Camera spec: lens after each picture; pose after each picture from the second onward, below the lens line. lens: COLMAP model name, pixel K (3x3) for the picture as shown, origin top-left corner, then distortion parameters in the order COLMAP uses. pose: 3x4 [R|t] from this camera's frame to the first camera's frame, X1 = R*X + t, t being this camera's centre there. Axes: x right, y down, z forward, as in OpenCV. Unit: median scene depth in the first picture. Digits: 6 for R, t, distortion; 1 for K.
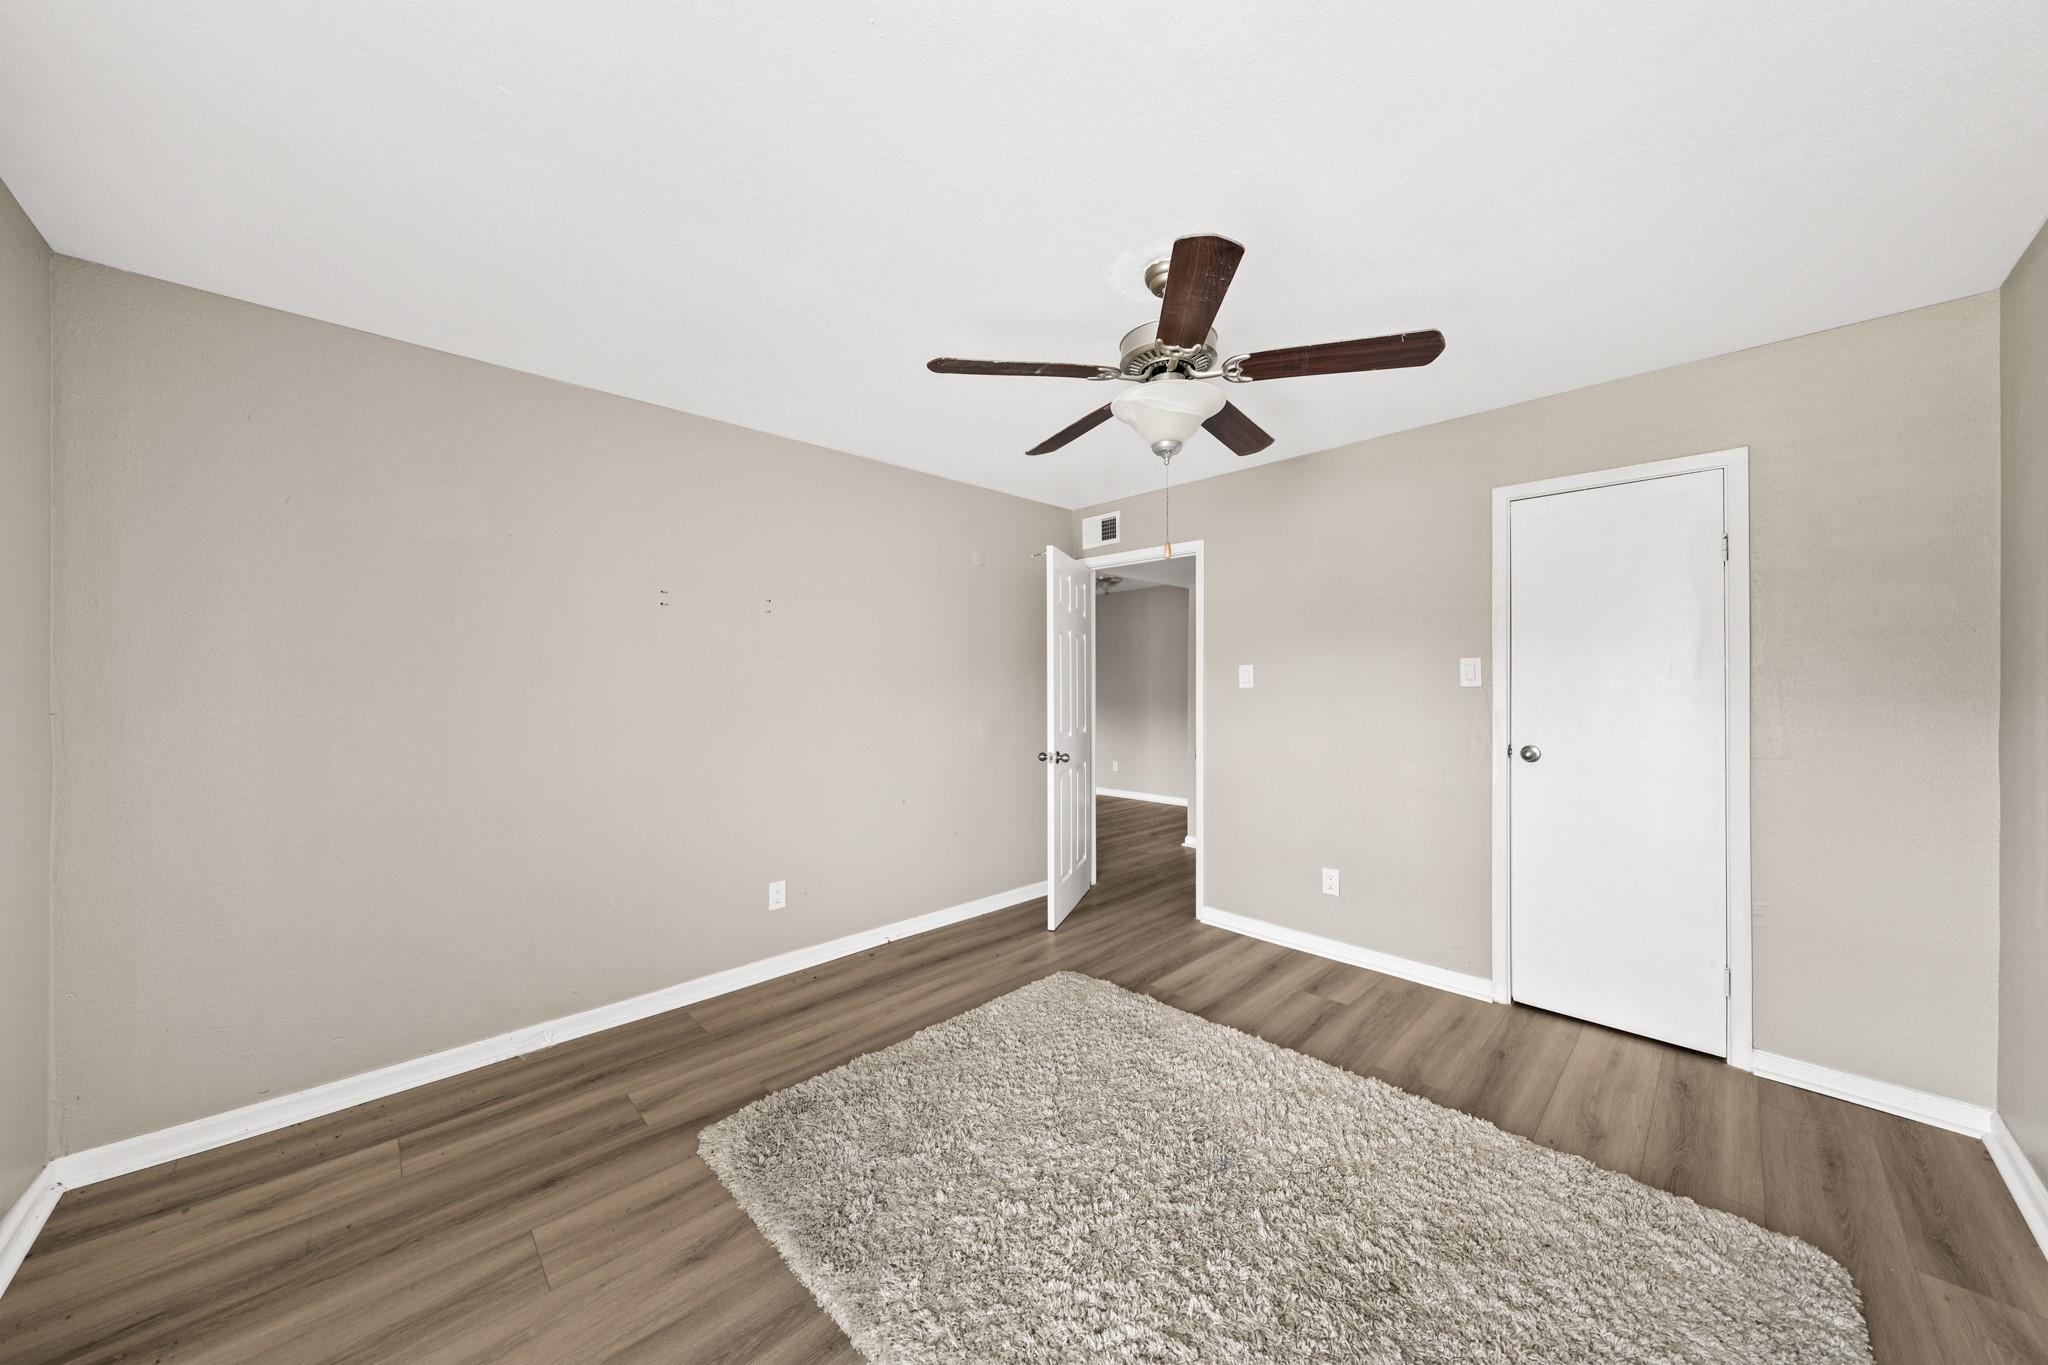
lens RADIAL K [[688.4, 0, 1024.0], [0, 688.4, 682.5], [0, 0, 1]] dist [-0.005831, -0.000100]
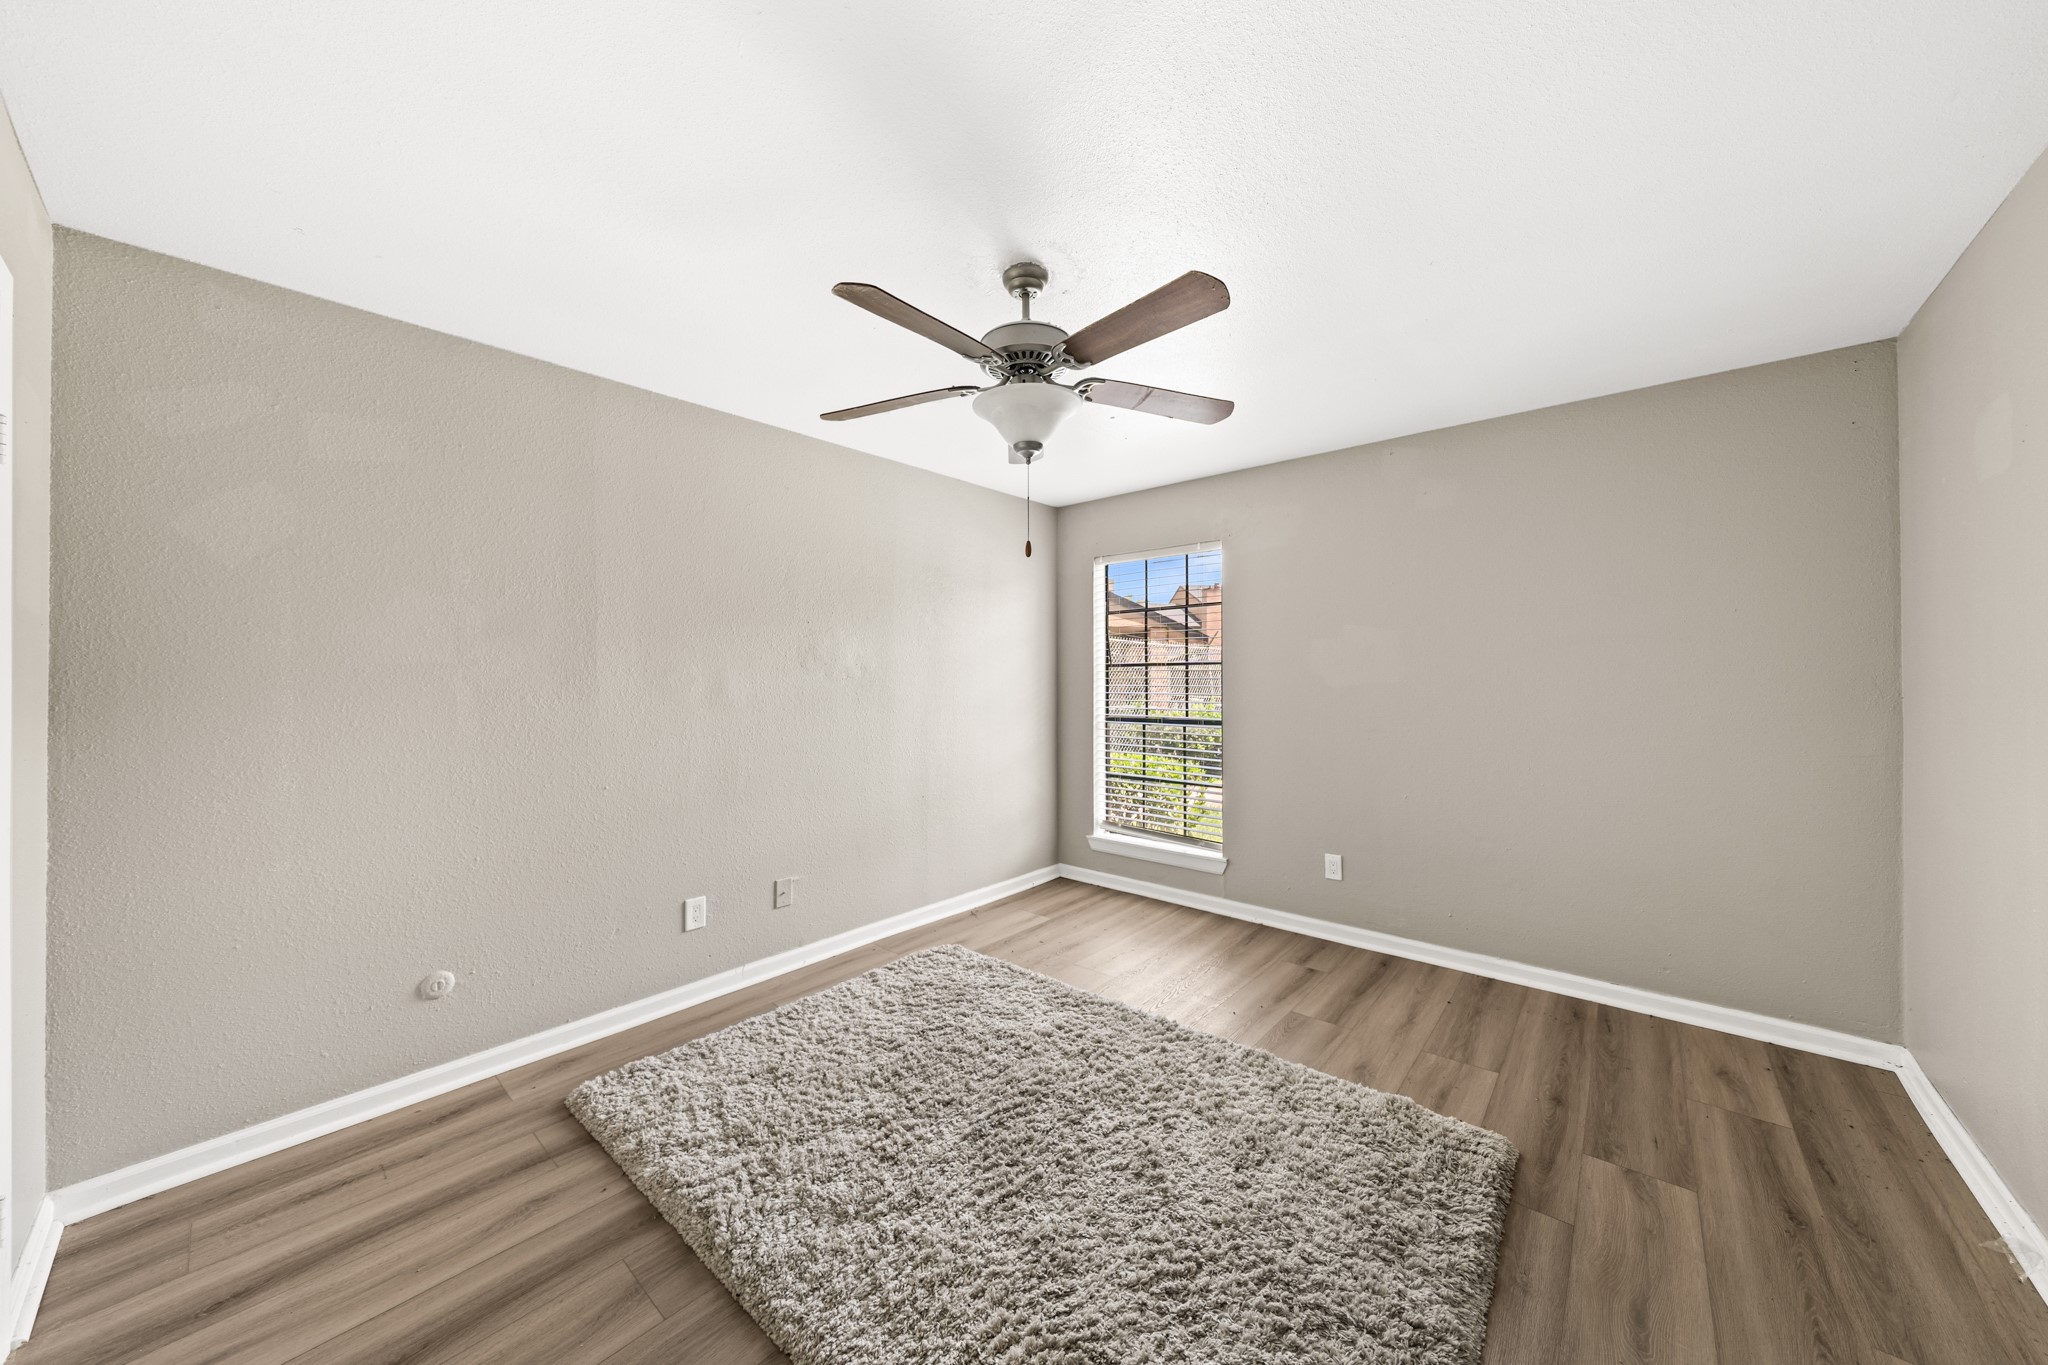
lens RADIAL K [[688.4, 0, 1024.0], [0, 688.4, 682.5], [0, 0, 1]] dist [-0.005831, -0.000100]
pose [[-0.996579, 0.005560, -0.082464, 0.313263], [0.005556, 0.999985, 0.000279, 0.006071], [0.082464, -0.000180, -0.996594, 2.085317]]
